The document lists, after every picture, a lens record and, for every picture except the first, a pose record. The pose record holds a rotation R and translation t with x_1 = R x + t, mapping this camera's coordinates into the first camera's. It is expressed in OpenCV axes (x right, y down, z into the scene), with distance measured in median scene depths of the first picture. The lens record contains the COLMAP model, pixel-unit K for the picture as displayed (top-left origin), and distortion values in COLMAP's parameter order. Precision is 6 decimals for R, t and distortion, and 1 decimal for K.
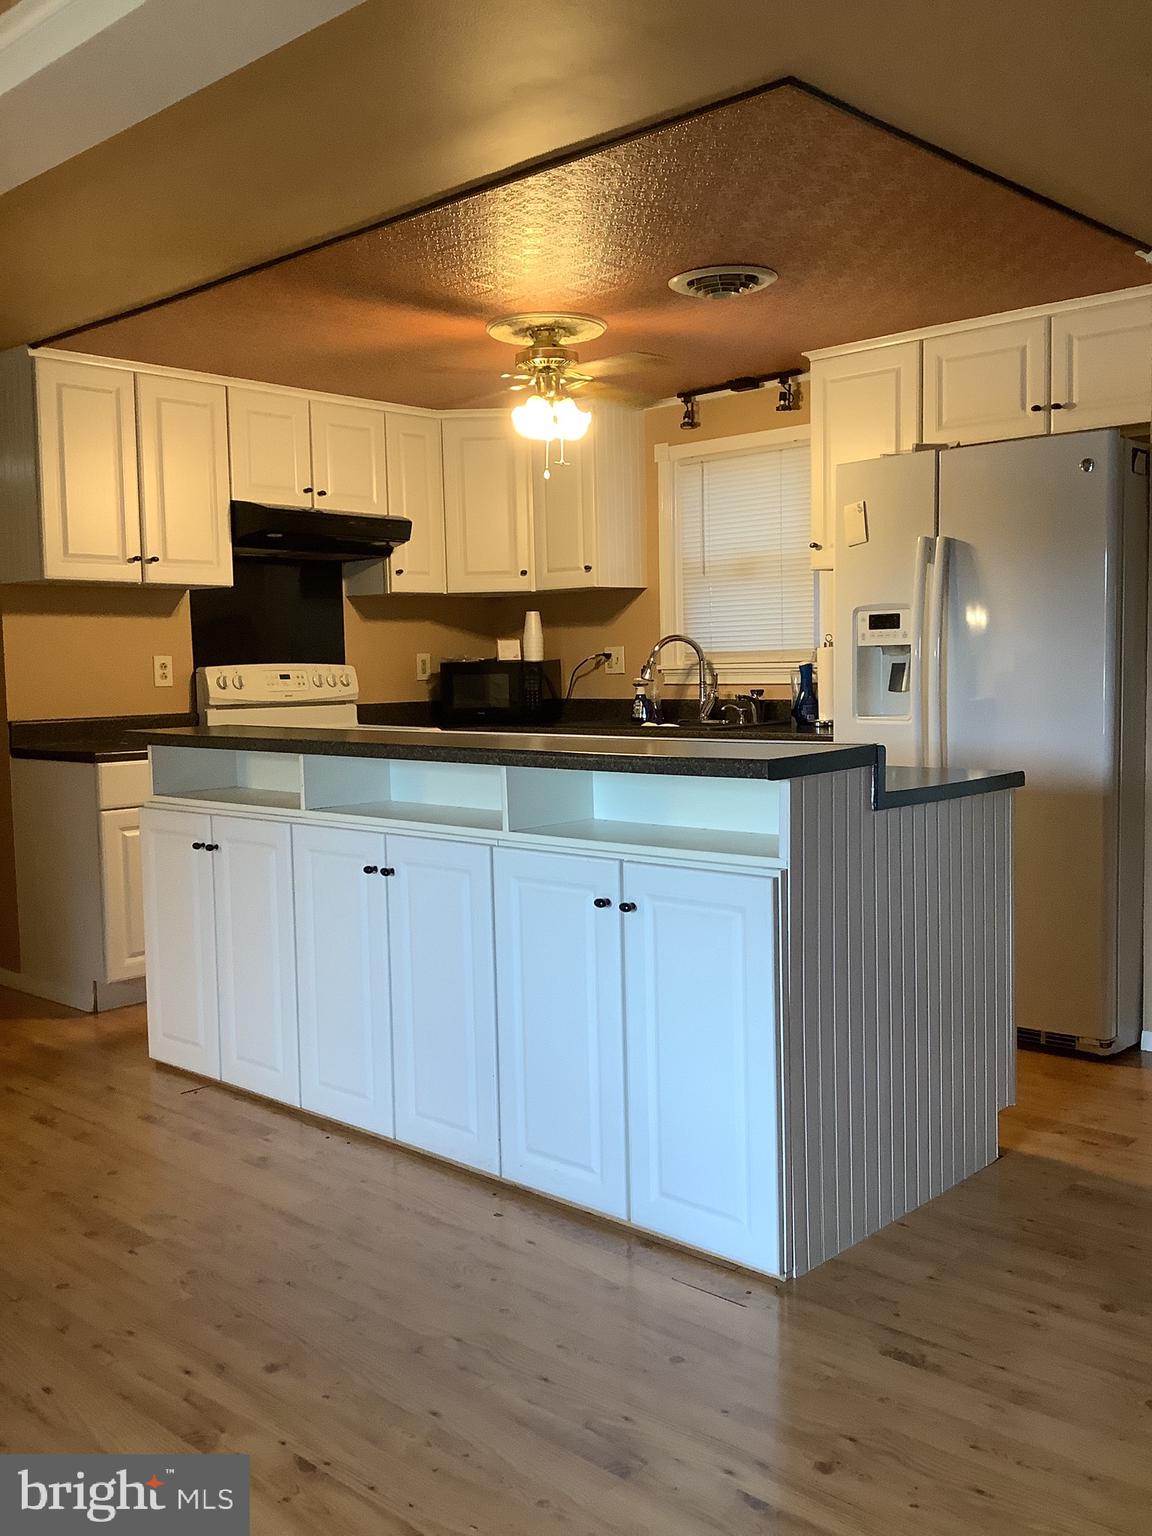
lens RADIAL K [[1390.9, 0, 569.4], [0, 1390.9, 770.9], [0, 0, 1]] dist [0.089186, -0.177531]
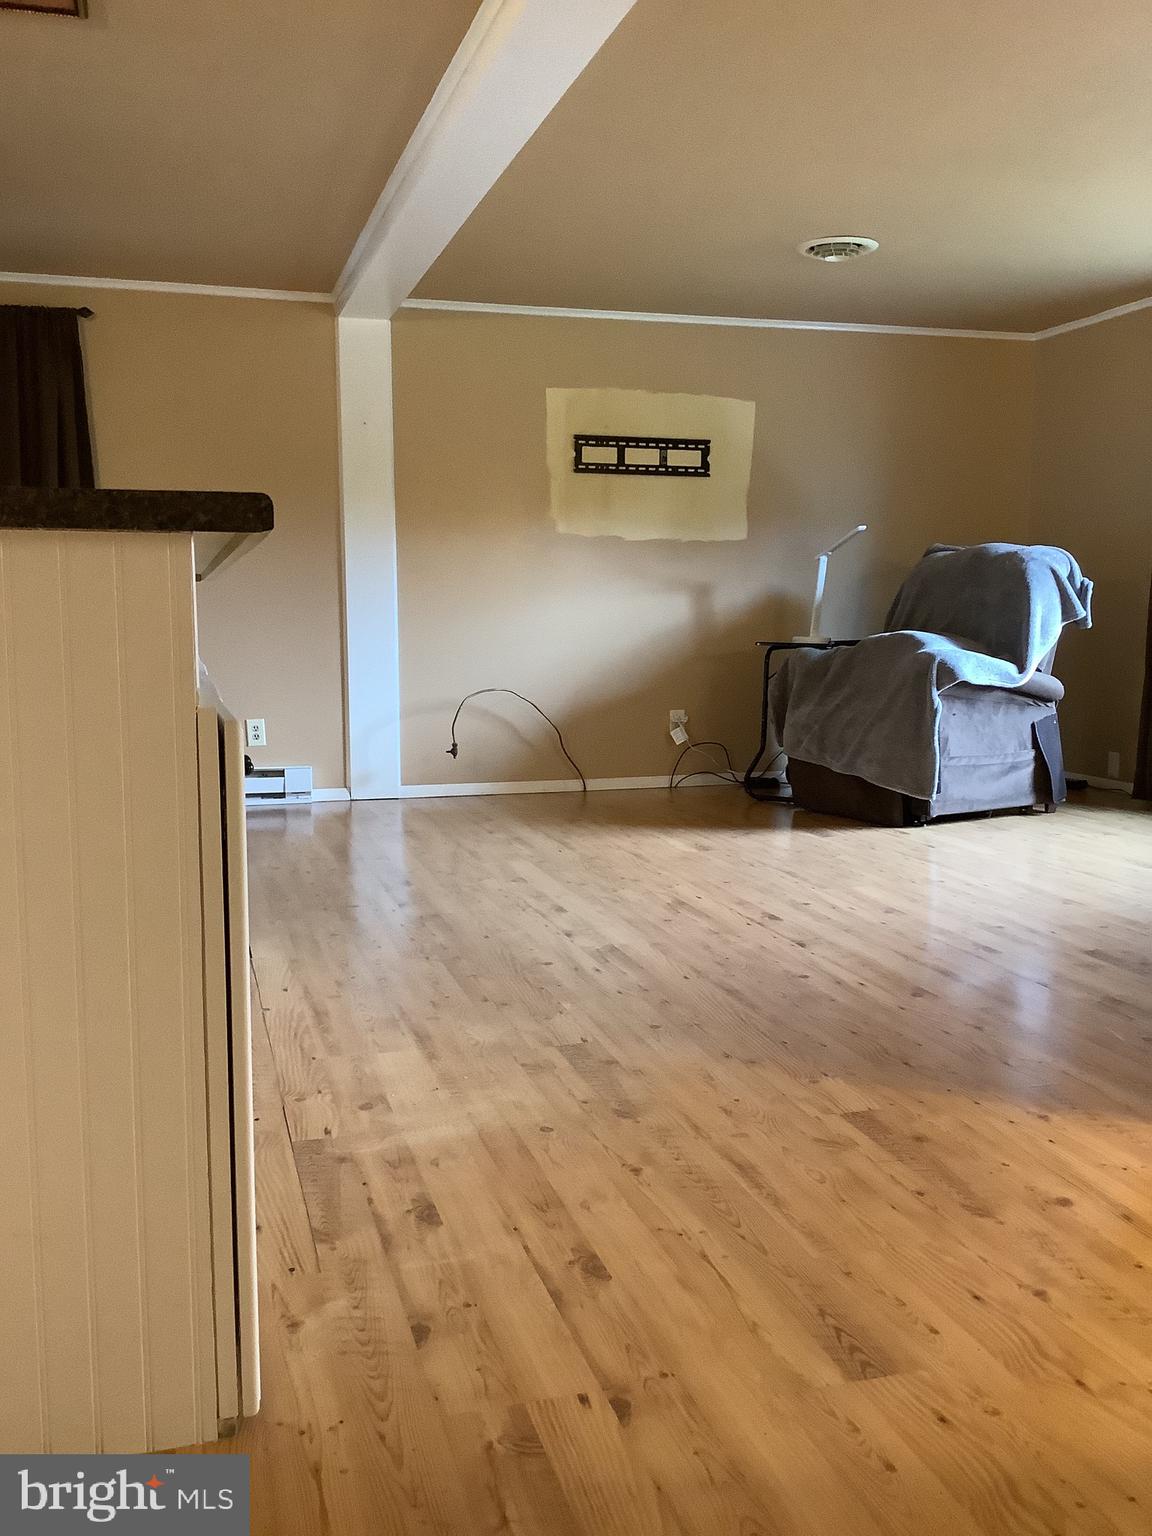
lens RADIAL K [[1390.9, 0, 569.4], [0, 1390.9, 770.9], [0, 0, 1]] dist [0.089186, -0.177531]
pose [[-0.861598, -0.032860, 0.506527, -0.443528], [0.062306, 0.983510, 0.169785, -0.012114], [-0.503753, 0.177846, -0.845342, 1.002755]]
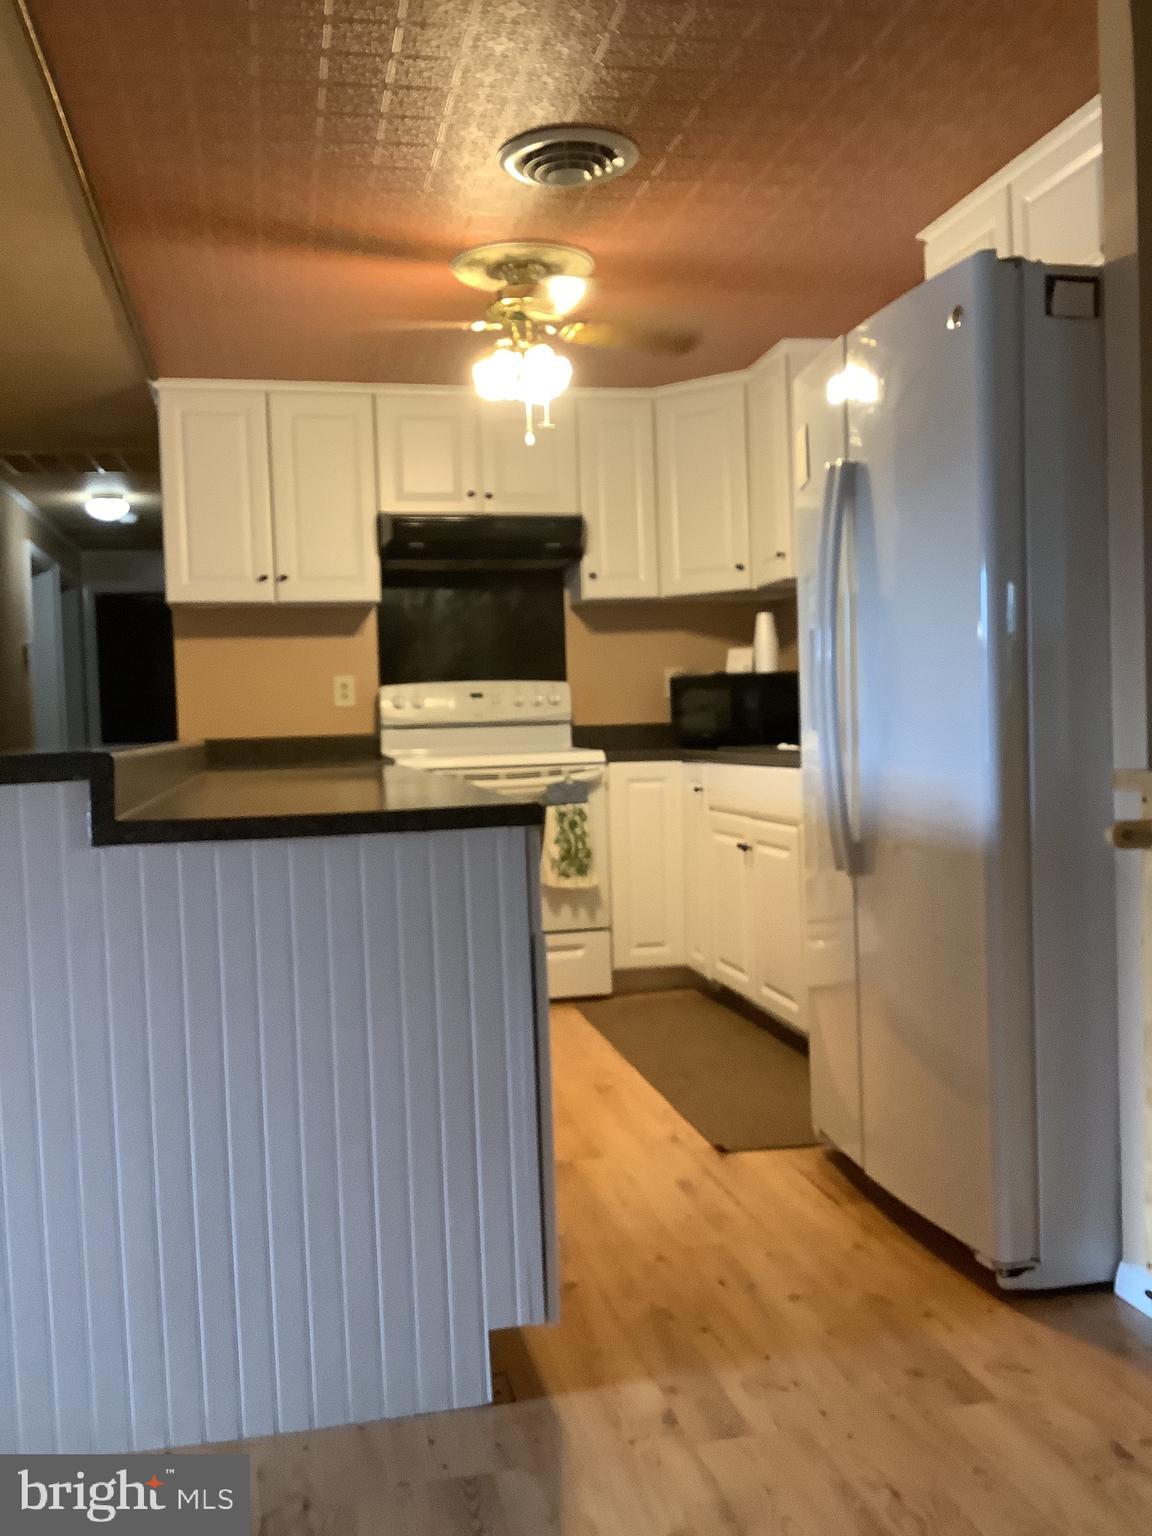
lens RADIAL K [[1390.9, 0, 569.4], [0, 1390.9, 770.9], [0, 0, 1]] dist [0.089186, -0.177531]
pose [[0.820765, 0.013153, -0.571115, 0.434484], [-0.029109, 0.999399, -0.018816, -0.000761], [0.570524, 0.032068, 0.820654, 0.303704]]
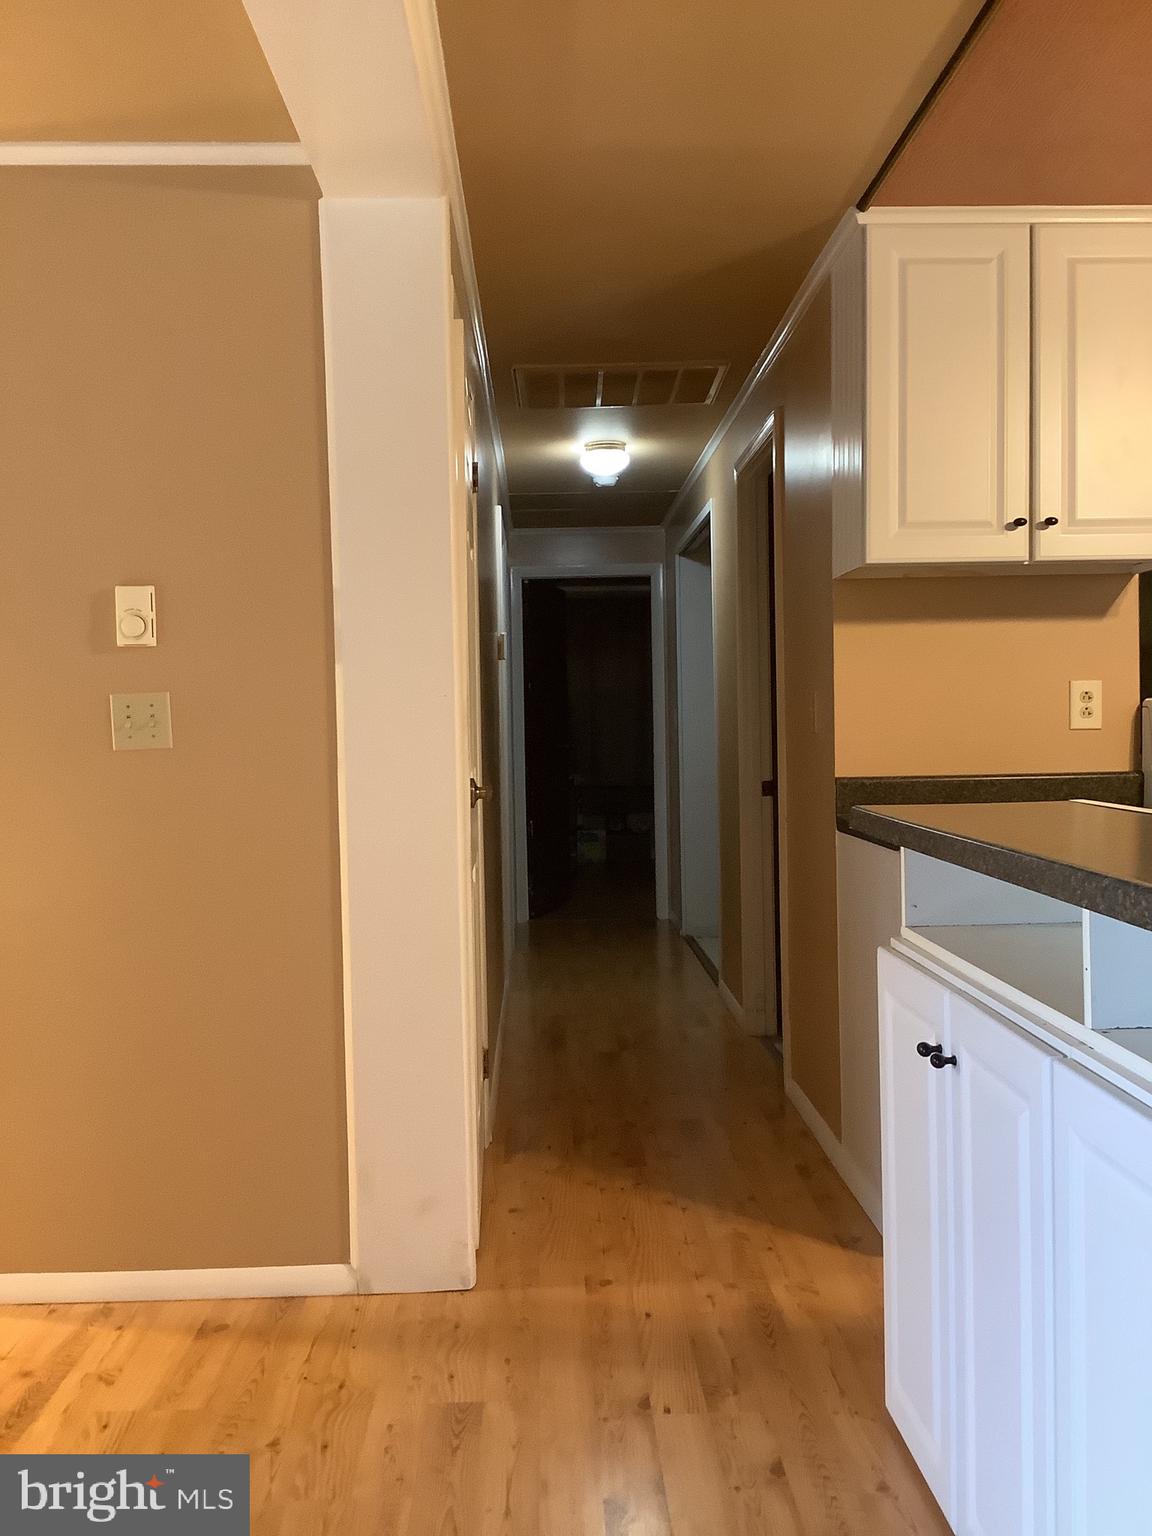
lens RADIAL K [[1390.9, 0, 569.4], [0, 1390.9, 770.9], [0, 0, 1]] dist [0.089186, -0.177531]
pose [[0.704170, 0.029862, -0.709404, -0.005021], [-0.051777, 0.998615, -0.009359, -0.025022], [0.708141, 0.043321, 0.704740, 0.419395]]
